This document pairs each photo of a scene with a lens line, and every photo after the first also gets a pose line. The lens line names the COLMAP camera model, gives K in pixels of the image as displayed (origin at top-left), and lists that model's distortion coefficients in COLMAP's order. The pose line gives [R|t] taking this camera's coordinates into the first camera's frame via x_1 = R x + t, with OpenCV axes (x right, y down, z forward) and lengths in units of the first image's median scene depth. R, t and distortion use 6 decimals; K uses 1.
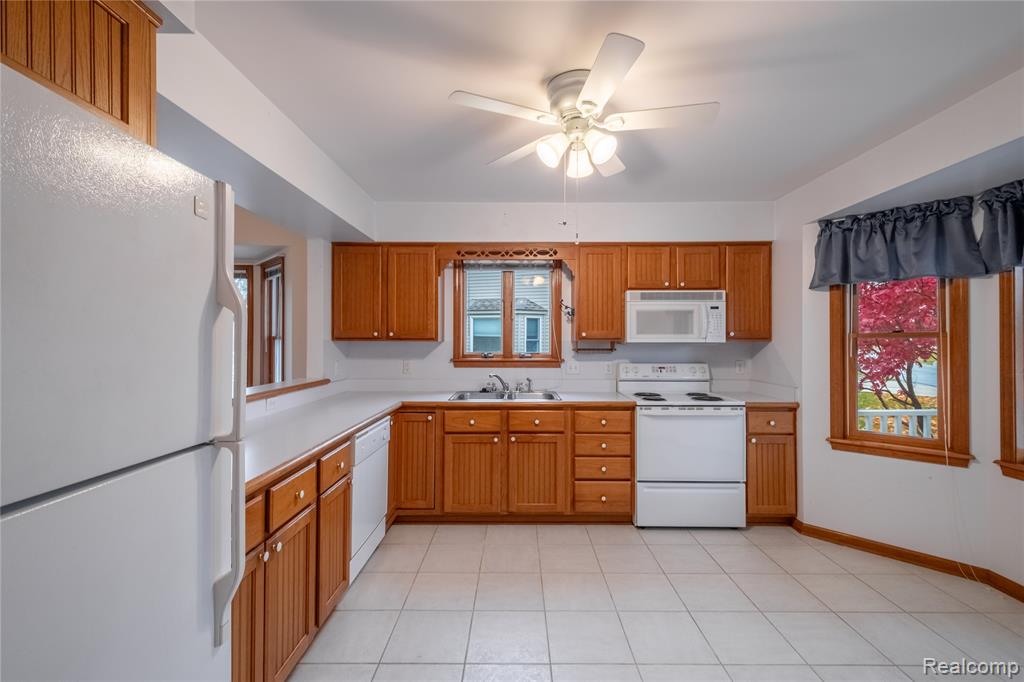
lens RADIAL K [[441.9, 0, 510.3], [0, 441.9, 340.0], [0, 0, 1]] dist [0.005822, -0.001438]
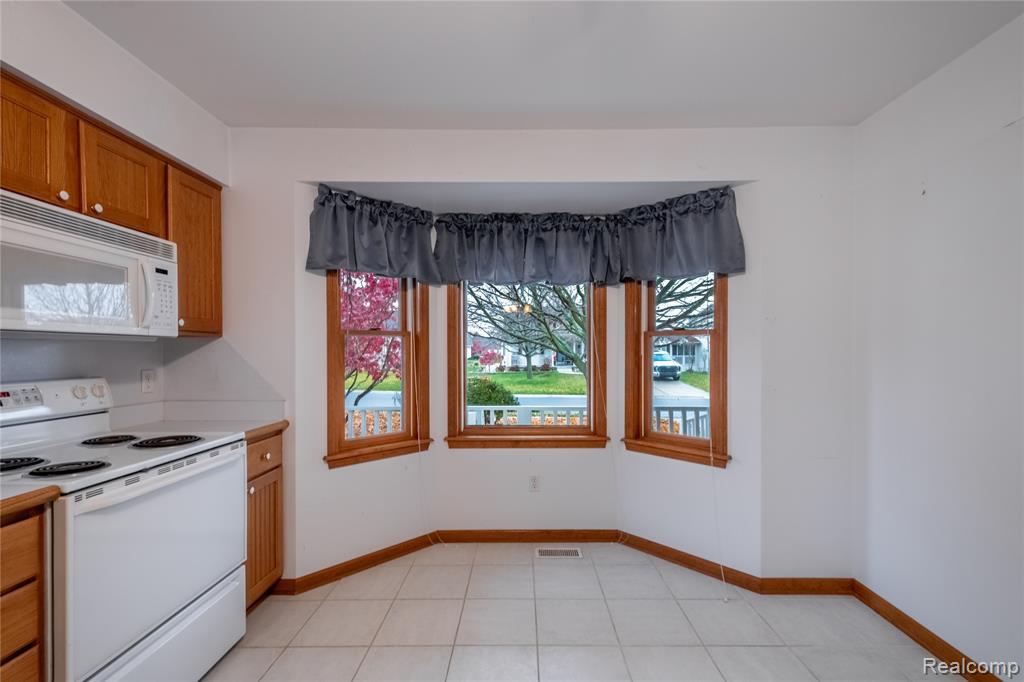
lens RADIAL K [[441.9, 0, 535.2], [0, 441.9, 355.3], [0, 0, 1]] dist [0.005822, -0.001438]
pose [[-0.027262, -0.006886, 0.999605, -0.098107], [0.000995, 0.999976, 0.006915, 0.028824], [-0.999628, 0.001184, -0.027254, 0.611561]]
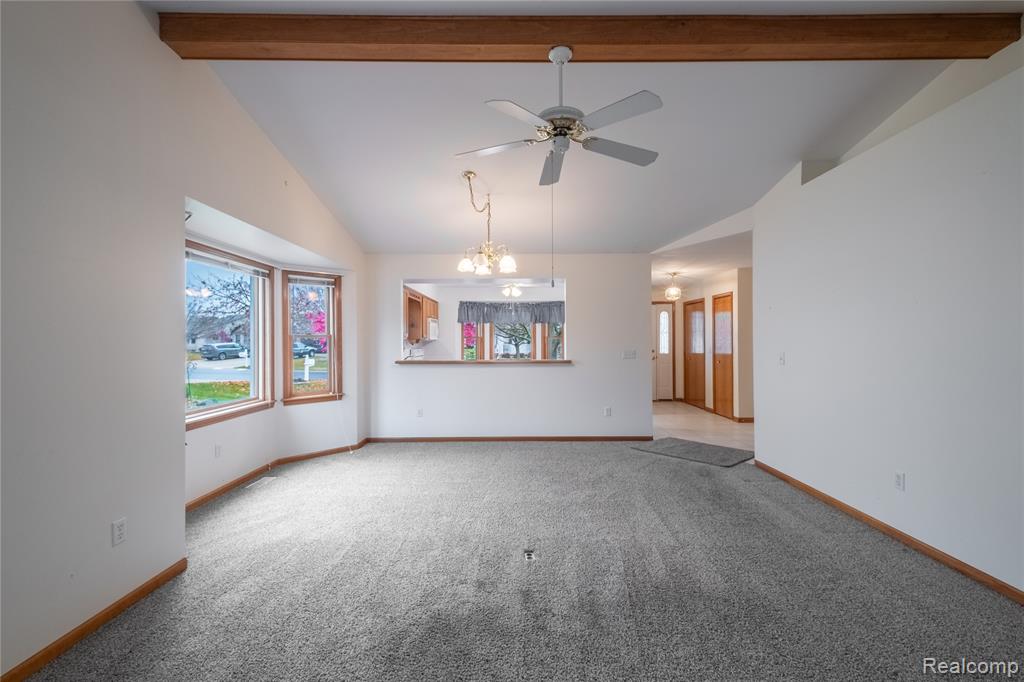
lens RADIAL K [[441.9, 0, 514.8], [0, 441.9, 341.2], [0, 0, 1]] dist [0.005822, -0.001438]
pose [[-0.004358, 0.001856, 0.999989, -2.367955], [0.010064, 0.999948, -0.001812, 0.025119], [-0.999940, 0.010056, -0.004377, 0.605460]]
